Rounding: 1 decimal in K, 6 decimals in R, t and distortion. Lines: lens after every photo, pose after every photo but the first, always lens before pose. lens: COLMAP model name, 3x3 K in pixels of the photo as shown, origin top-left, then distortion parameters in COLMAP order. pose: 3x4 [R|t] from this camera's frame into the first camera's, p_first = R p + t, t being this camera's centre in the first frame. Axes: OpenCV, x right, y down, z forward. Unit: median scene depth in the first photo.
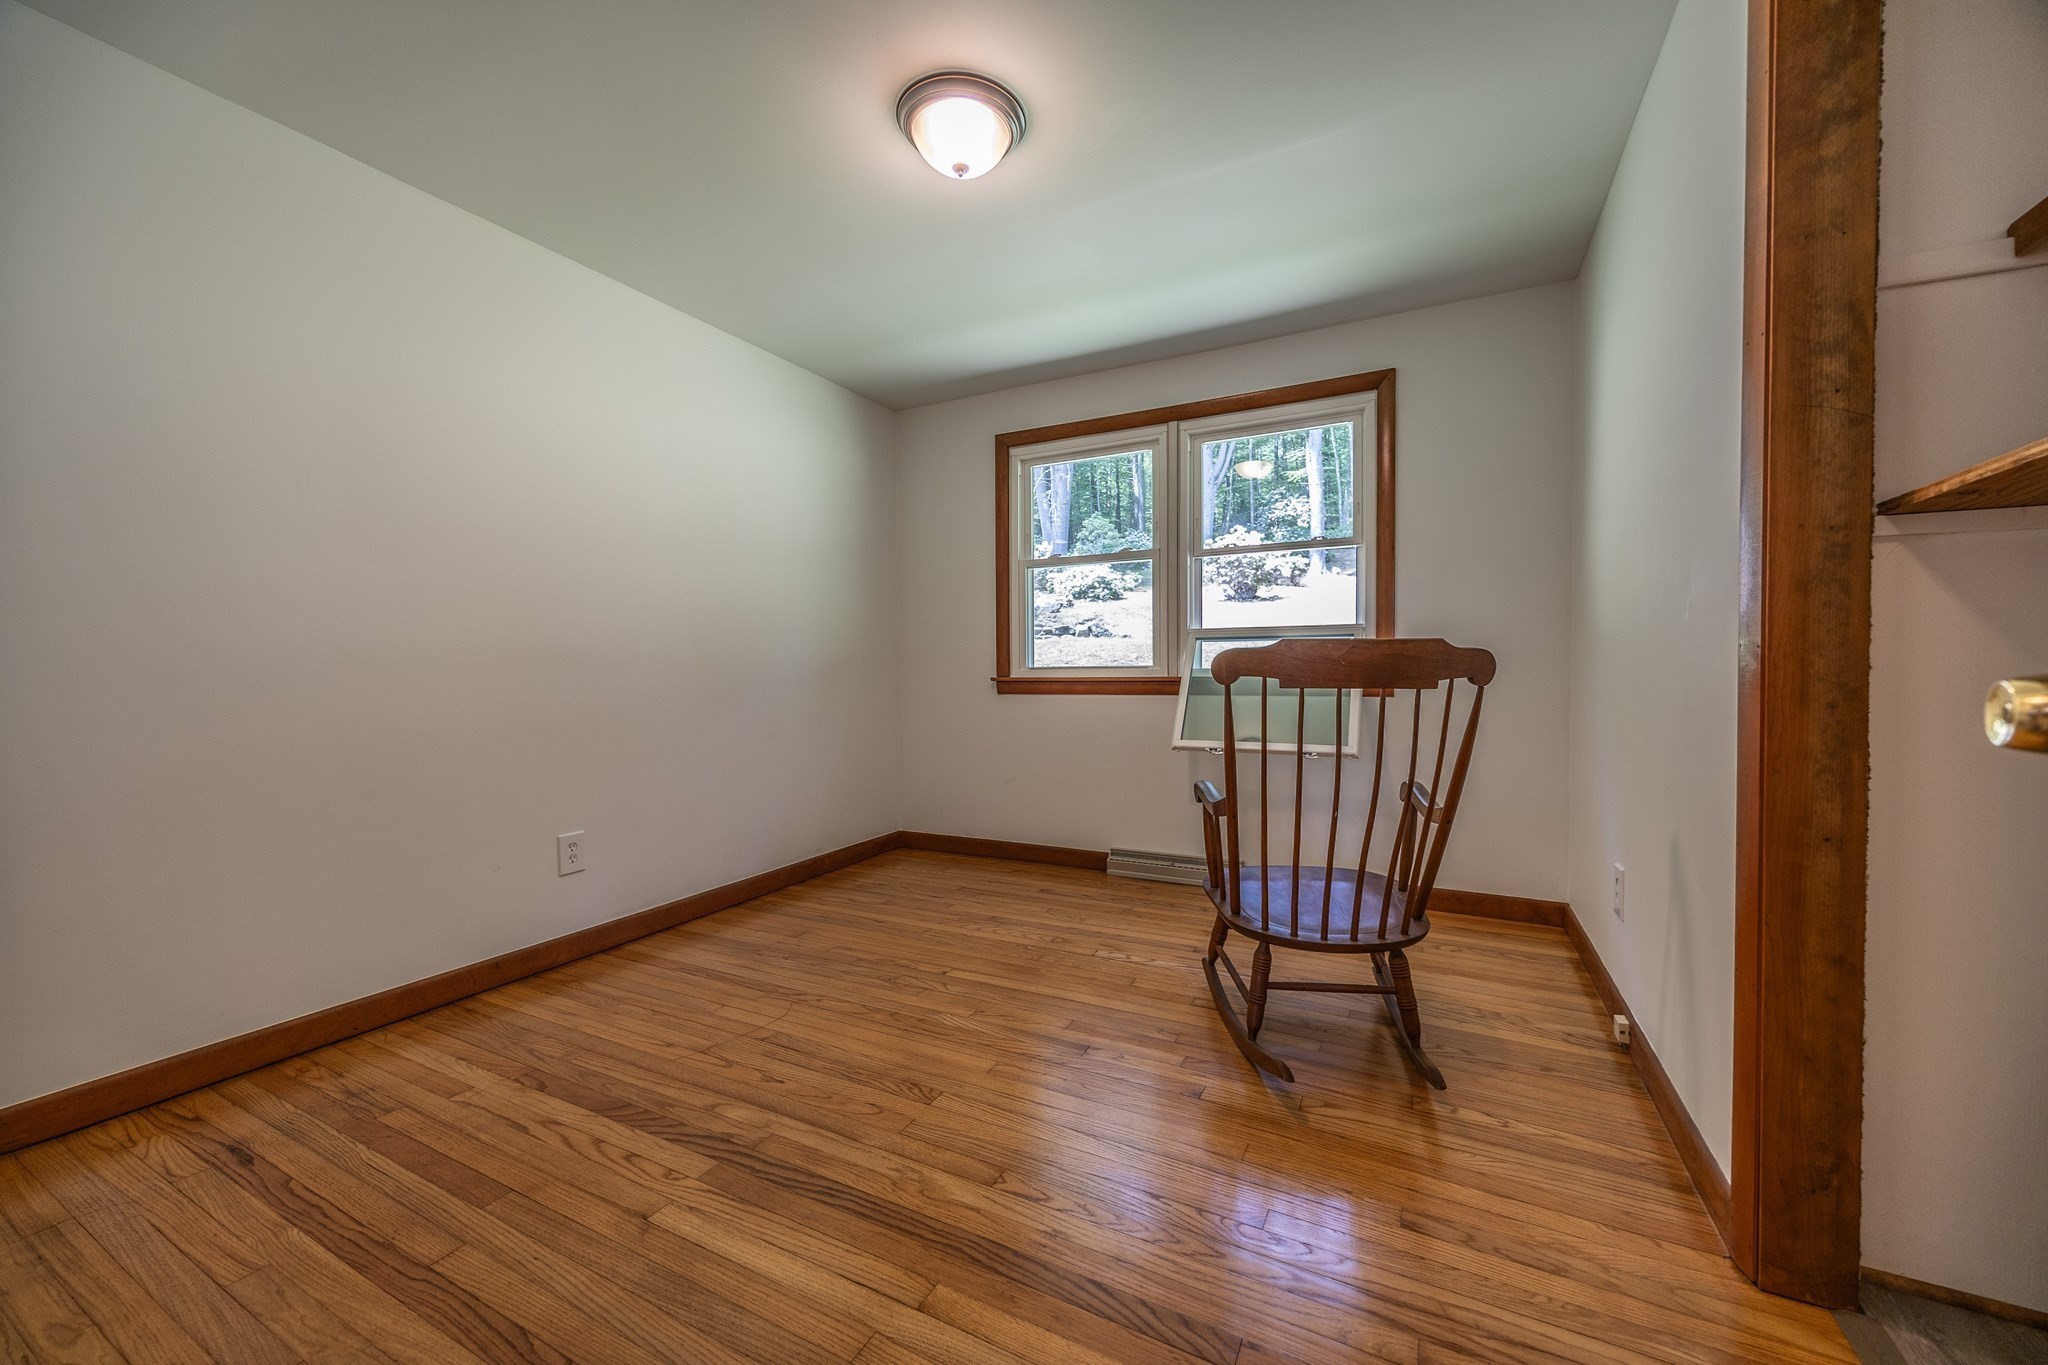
lens RADIAL K [[789.5, 0, 1026.4], [0, 789.5, 685.3], [0, 0, 1]] dist [-0.002699, -0.000018]
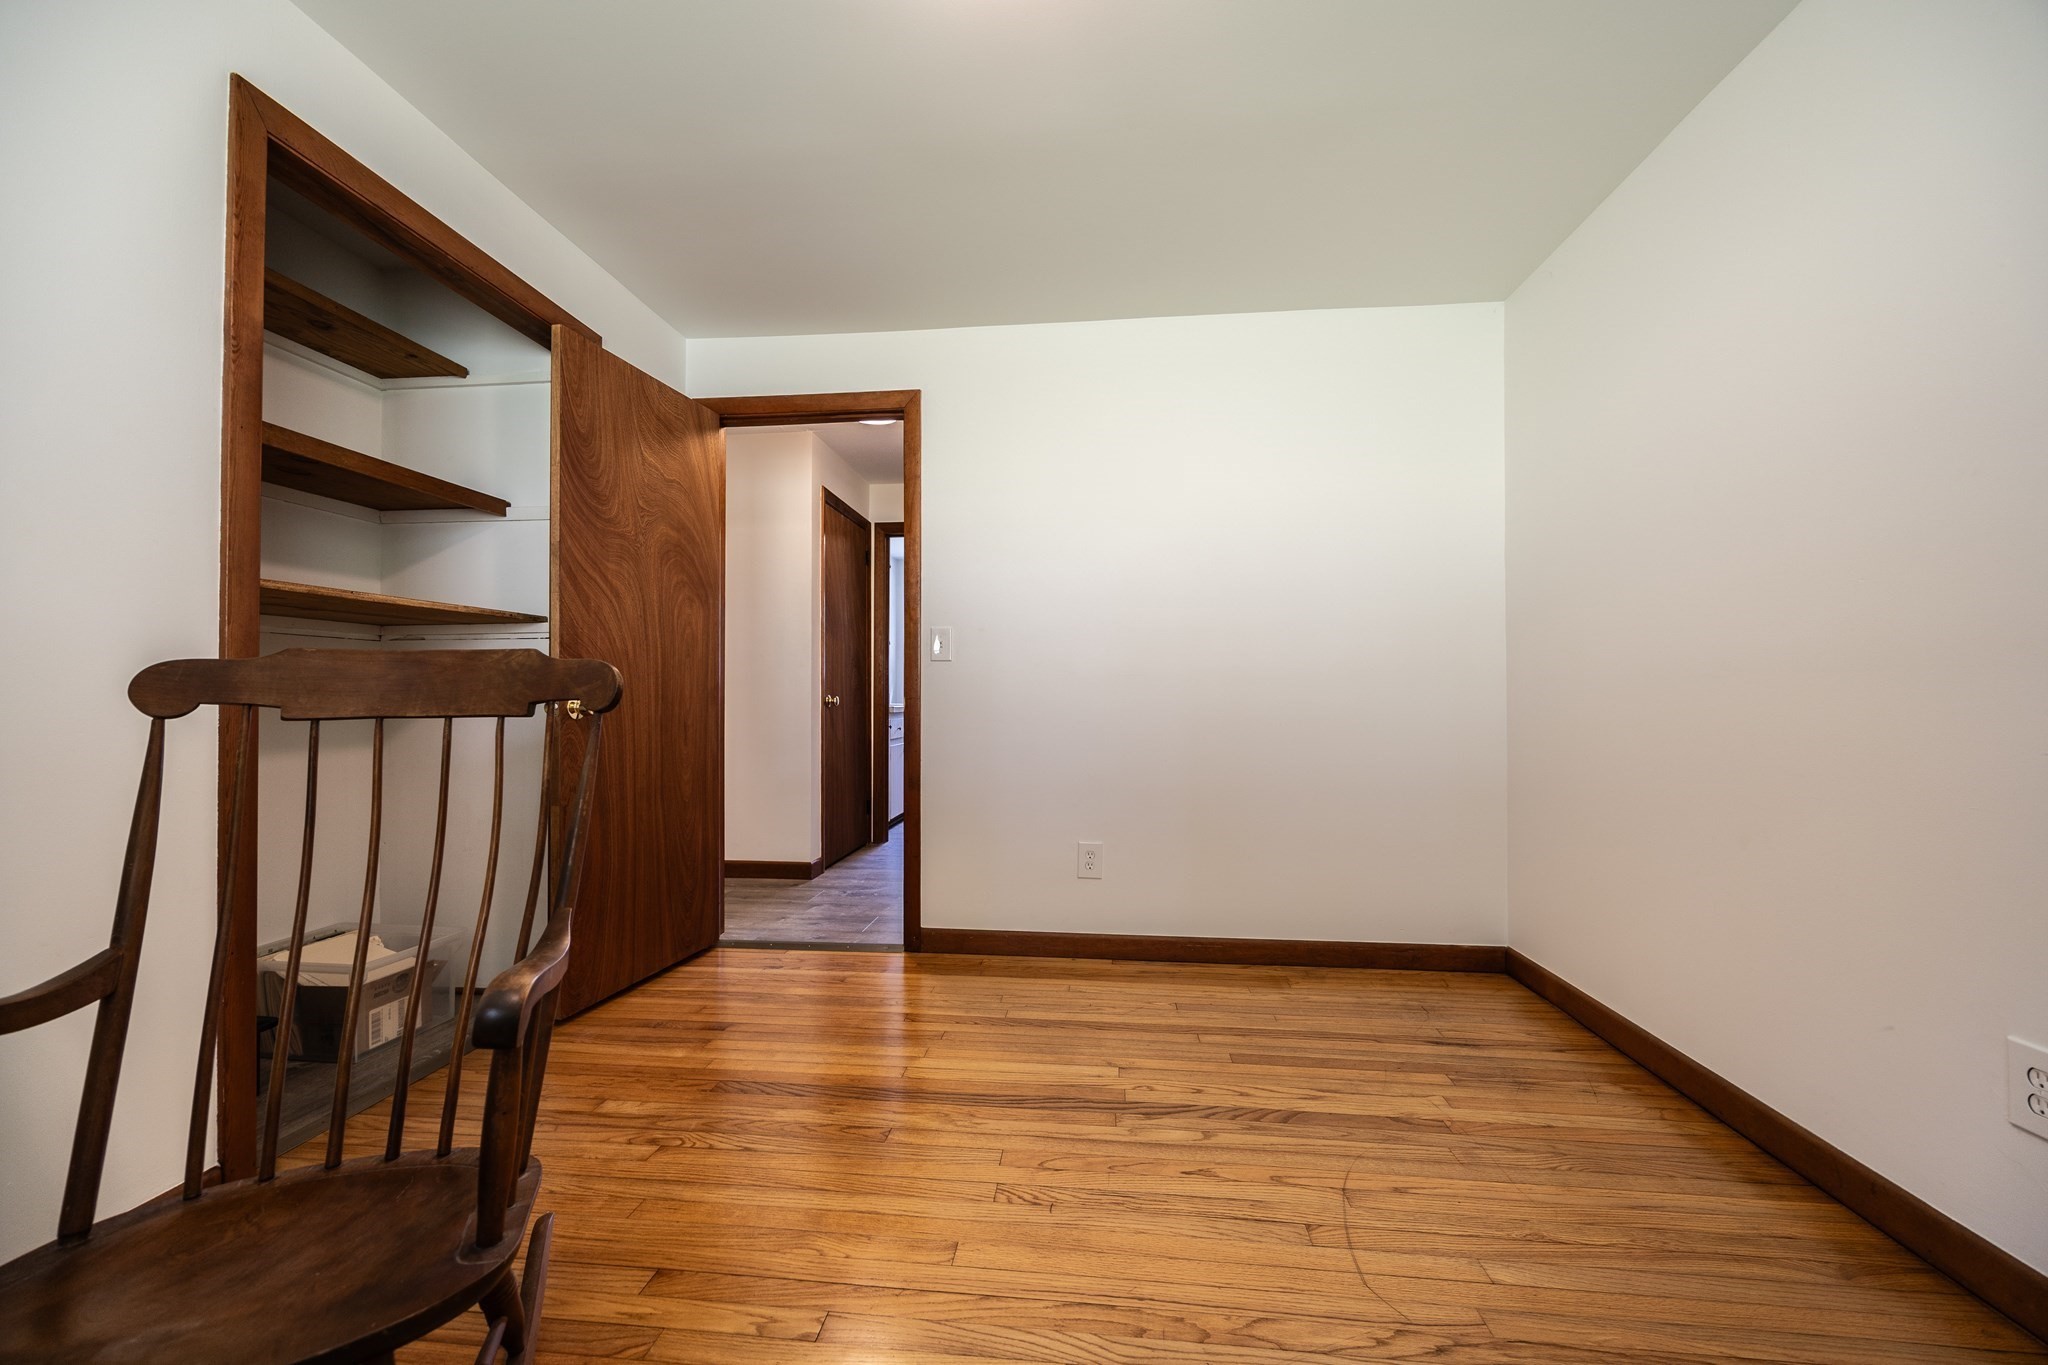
lens RADIAL K [[789.5, 0, 1026.4], [0, 789.5, 685.3], [0, 0, 1]] dist [-0.002699, -0.000018]
pose [[-0.929794, 0.004566, -0.368053, 0.173449], [0.004689, 0.999989, 0.000559, -0.025849], [0.368051, -0.001206, -0.929805, 1.881707]]
